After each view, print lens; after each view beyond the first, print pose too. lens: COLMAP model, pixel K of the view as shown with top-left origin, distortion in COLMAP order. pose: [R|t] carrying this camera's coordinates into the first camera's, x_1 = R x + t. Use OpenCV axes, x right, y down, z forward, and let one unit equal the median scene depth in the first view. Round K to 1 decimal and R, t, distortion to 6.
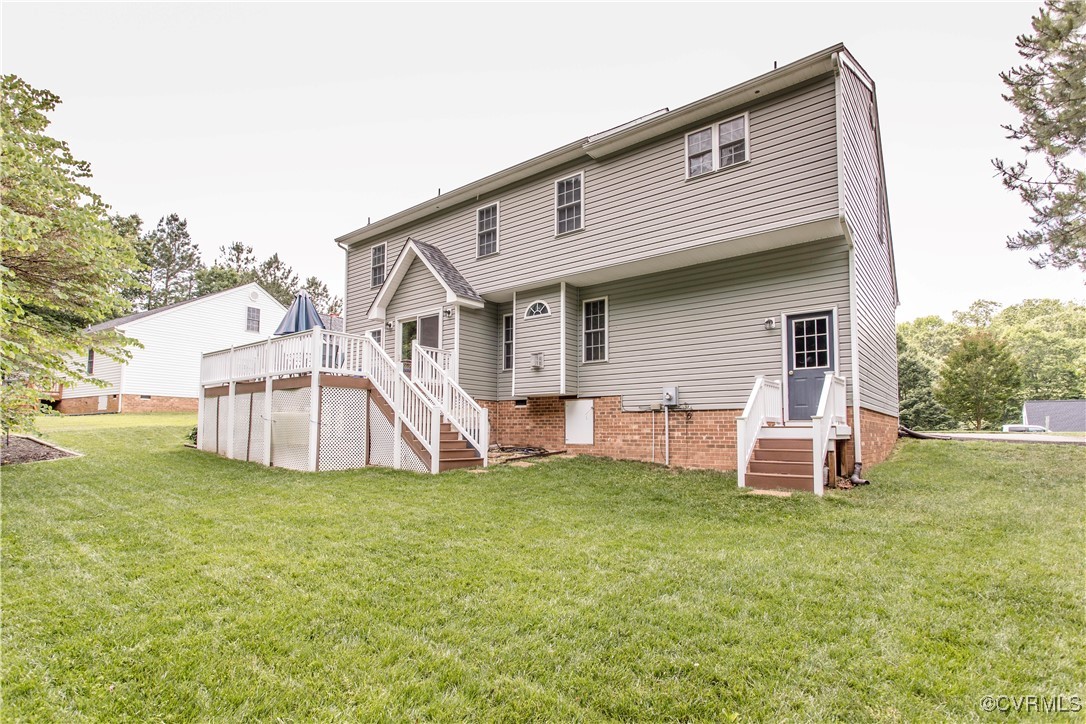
lens RADIAL K [[541.9, 0, 537.3], [0, 541.9, 381.7], [0, 0, 1]] dist [-0.003078, 0.000116]
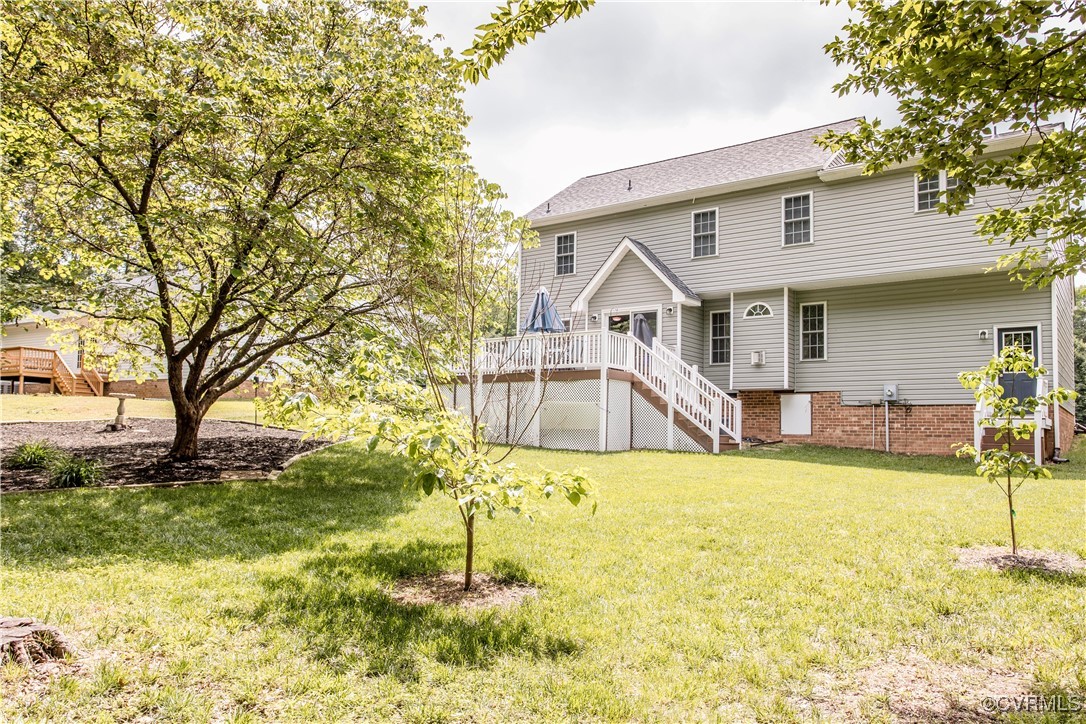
lens RADIAL K [[803.0, 0, 543.1], [0, 803.0, 365.9], [0, 0, 1]] dist [0.001270, -0.001976]
pose [[0.998938, 0.018937, 0.042001, -0.515210], [-0.019122, 0.999809, 0.003991, -0.021006], [-0.041917, -0.004790, 0.999110, -0.618004]]
